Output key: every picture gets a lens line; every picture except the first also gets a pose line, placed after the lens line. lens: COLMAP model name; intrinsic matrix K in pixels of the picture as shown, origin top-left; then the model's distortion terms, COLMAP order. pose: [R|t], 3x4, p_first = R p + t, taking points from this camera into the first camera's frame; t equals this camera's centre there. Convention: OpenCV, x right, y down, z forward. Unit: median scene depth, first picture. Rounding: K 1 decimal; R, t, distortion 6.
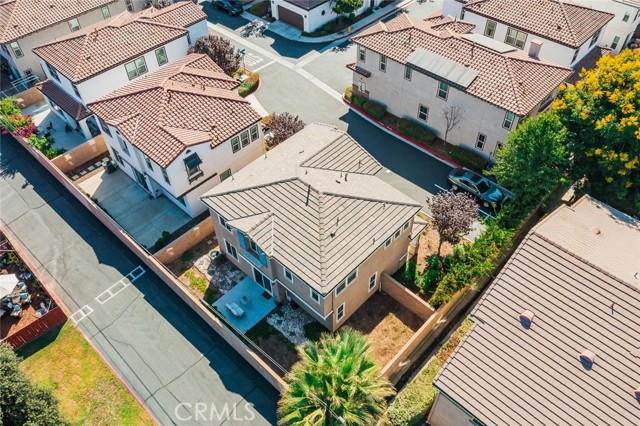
lens RADIAL K [[510.1, 0, 321.8], [0, 510.1, 212.2], [0, 0, 1]] dist [-0.007376, 0.002637]
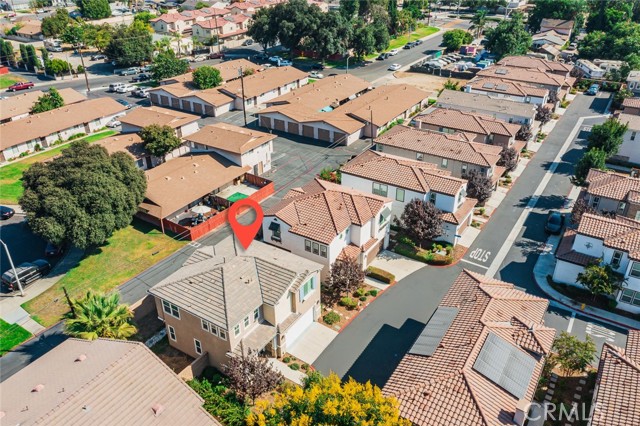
lens RADIAL K [[510.1, 0, 321.8], [0, 510.1, 212.2], [0, 0, 1]] dist [-0.007376, 0.002637]
pose [[0.185592, 0.493429, -0.849755, 1.049018], [-0.718069, 0.658427, 0.225500, -0.583358], [0.670770, 0.568332, 0.476515, 0.379464]]
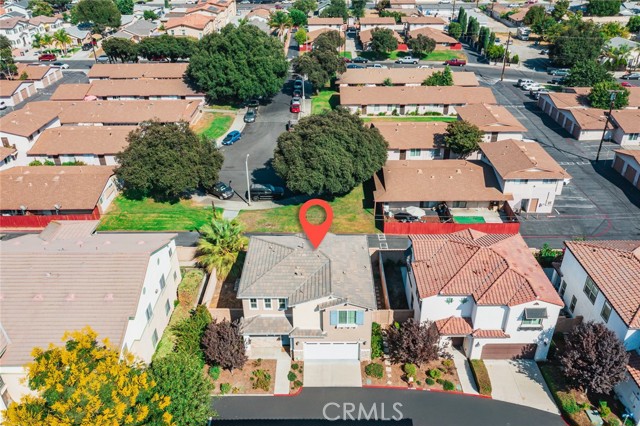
lens RADIAL K [[510.1, 0, 321.8], [0, 510.1, 212.2], [0, 0, 1]] dist [-0.007376, 0.002637]
pose [[-0.730899, 0.356677, -0.581866, 0.664726], [-0.484431, 0.329420, 0.810438, -1.141724], [0.480743, 0.874222, -0.067987, 0.930583]]
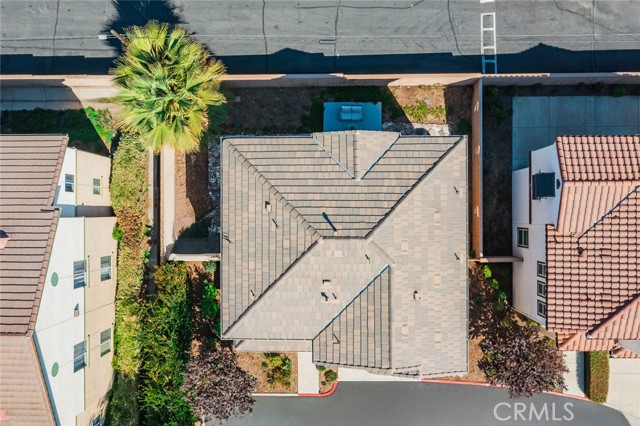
lens RADIAL K [[510.1, 0, 321.8], [0, 510.1, 212.2], [0, 0, 1]] dist [-0.007376, 0.002637]
pose [[-0.724596, 0.688096, 0.038523, -0.050756], [-0.473674, -0.537843, 0.697393, -0.455330], [0.500593, 0.487081, 0.715652, 0.431509]]
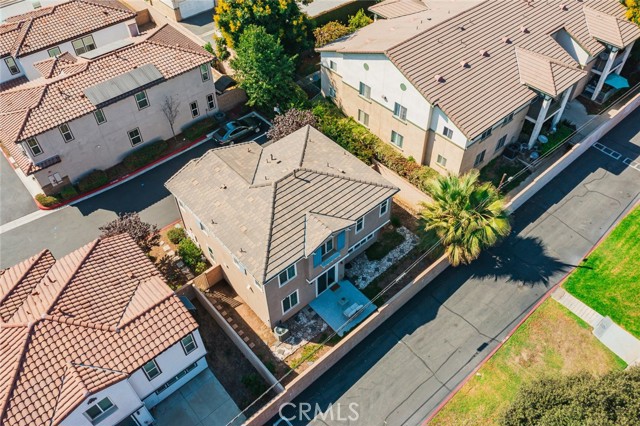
lens RADIAL K [[510.1, 0, 321.8], [0, 510.1, 212.2], [0, 0, 1]] dist [-0.007376, 0.002637]
pose [[0.089452, -0.716667, 0.691655, -0.698041], [0.739384, 0.513057, 0.435986, -0.368129], [-0.667316, 0.472398, 0.575786, 0.372989]]
